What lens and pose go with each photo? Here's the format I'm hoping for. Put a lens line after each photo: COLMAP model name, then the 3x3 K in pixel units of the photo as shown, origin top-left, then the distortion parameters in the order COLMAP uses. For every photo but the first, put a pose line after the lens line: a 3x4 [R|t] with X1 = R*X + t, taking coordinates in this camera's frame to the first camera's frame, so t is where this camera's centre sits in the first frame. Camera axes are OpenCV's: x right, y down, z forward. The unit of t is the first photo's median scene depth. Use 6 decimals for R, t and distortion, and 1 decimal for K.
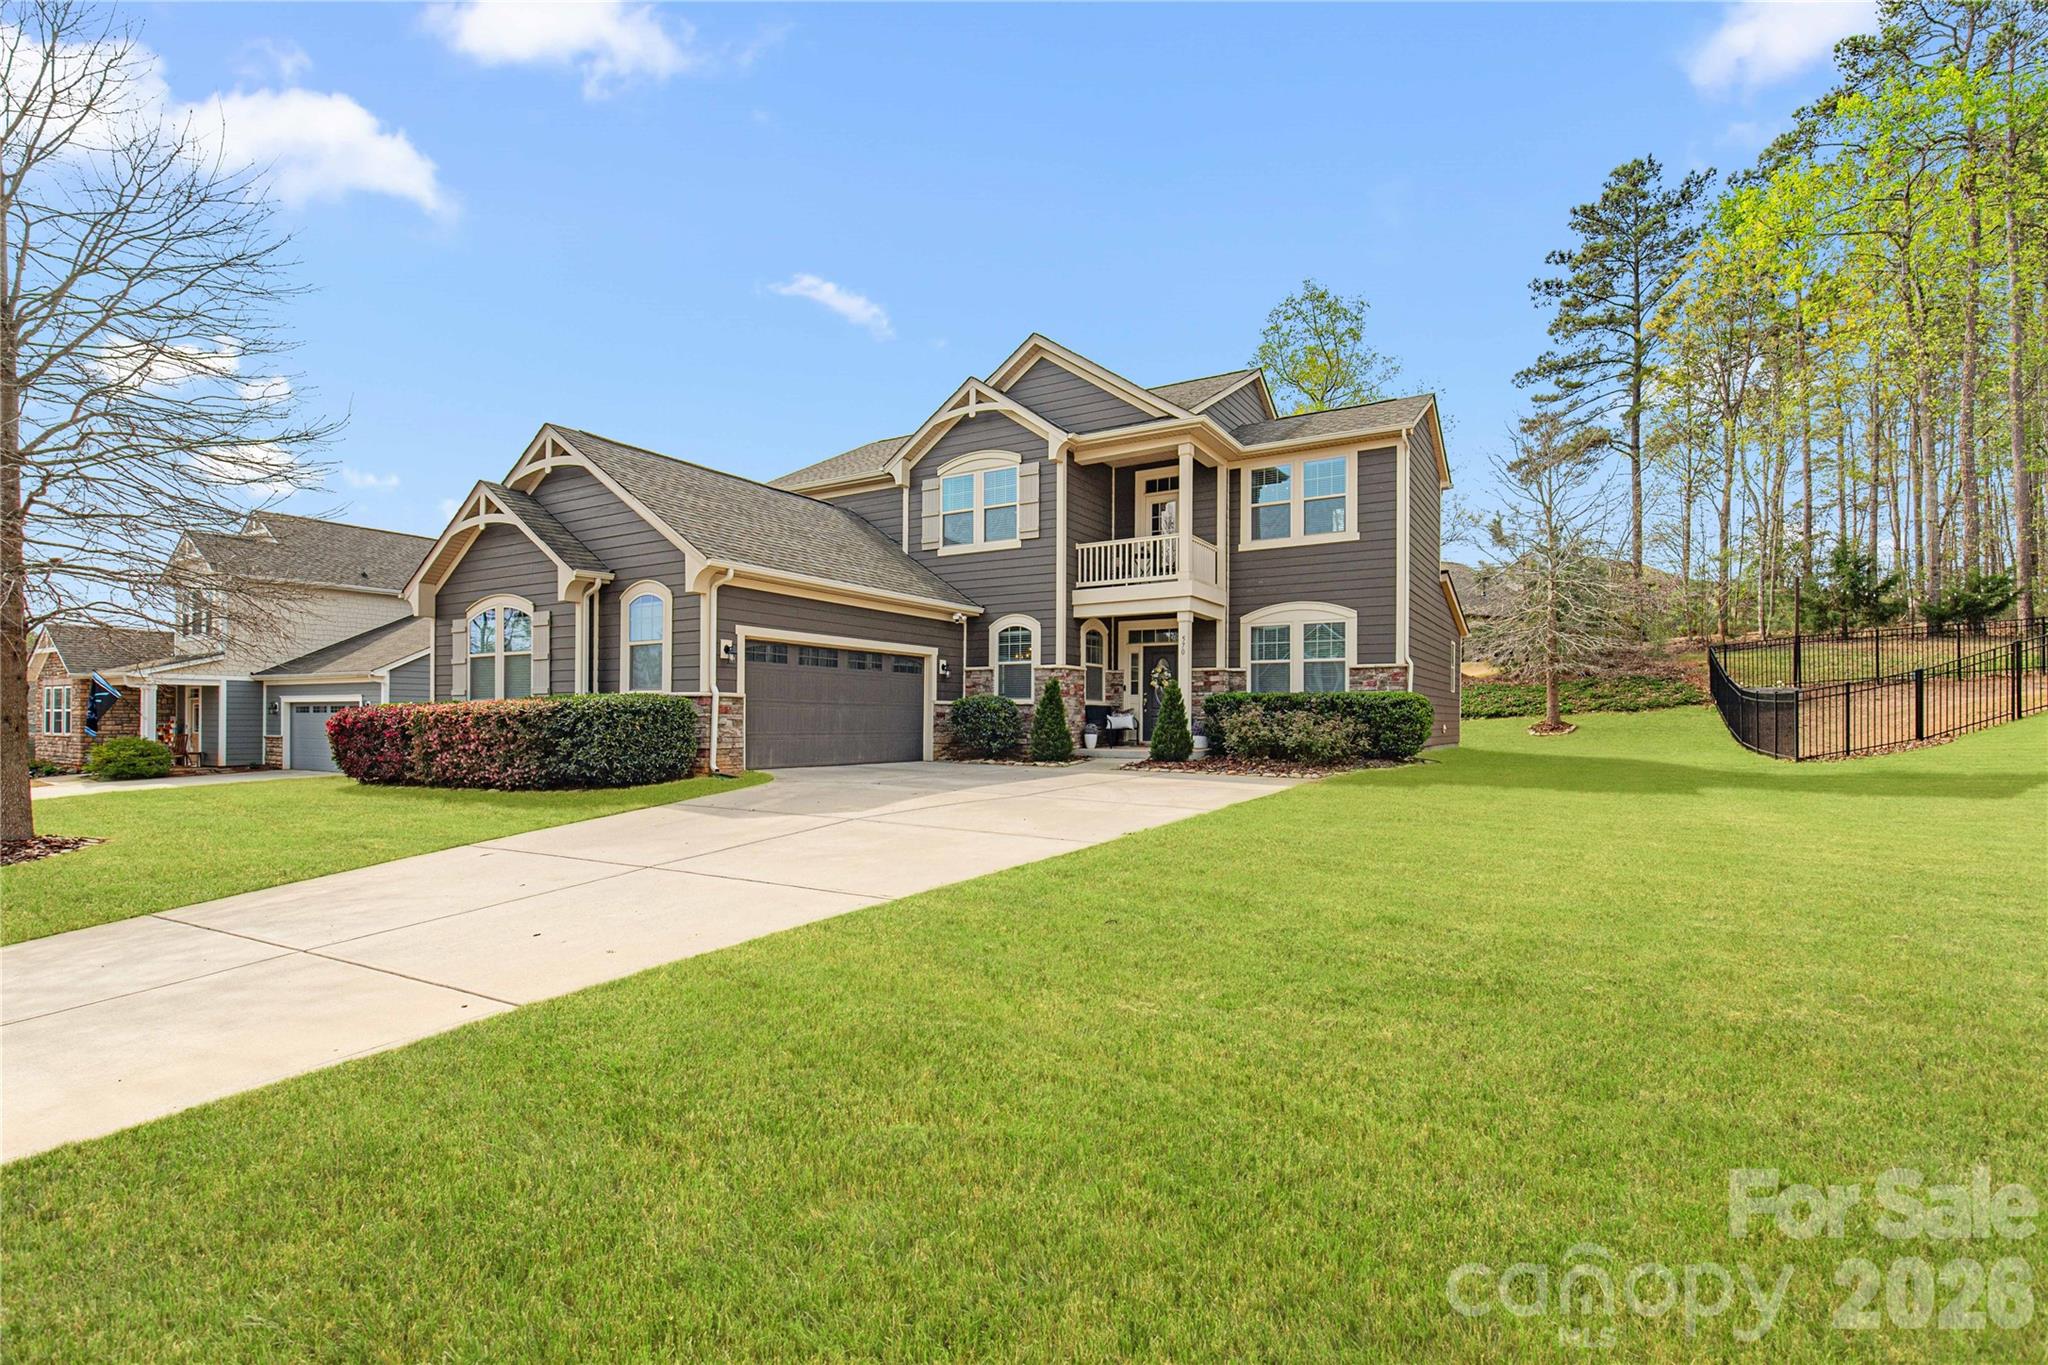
lens RADIAL K [[939.0, 0, 1026.3], [0, 939.0, 692.6], [0, 0, 1]] dist [0.003945, -0.000143]
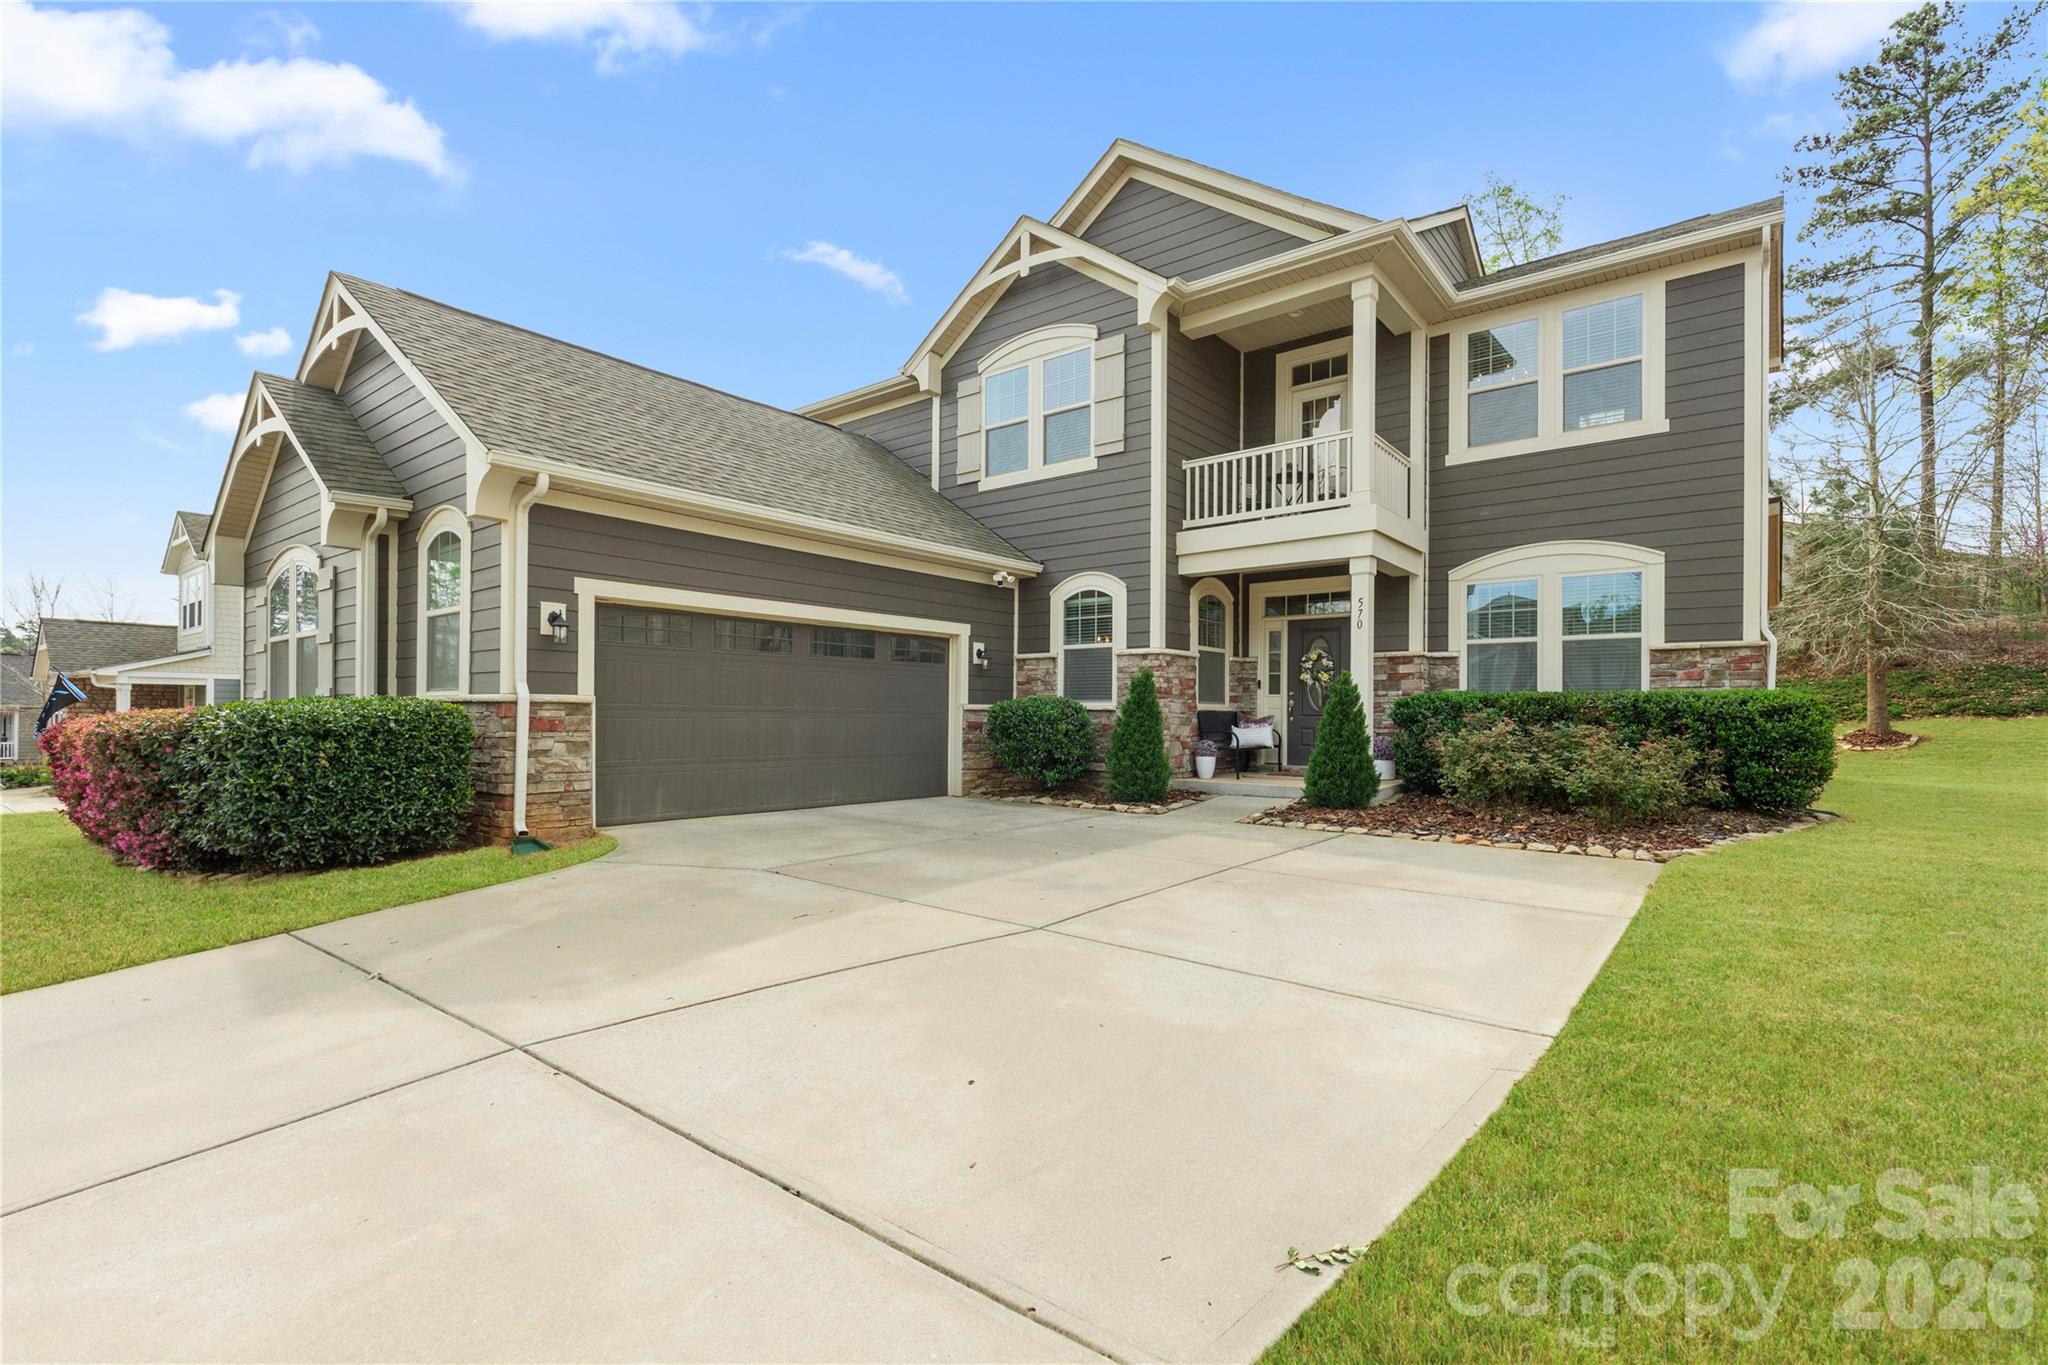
lens RADIAL K [[939.0, 0, 1027.2], [0, 939.0, 702.1], [0, 0, 1]] dist [0.003945, -0.000143]
pose [[0.991374, -0.000435, -0.131065, 0.031906], [0.002285, 0.999900, 0.013963, -0.002060], [0.131046, -0.014142, 0.991275, 0.347771]]
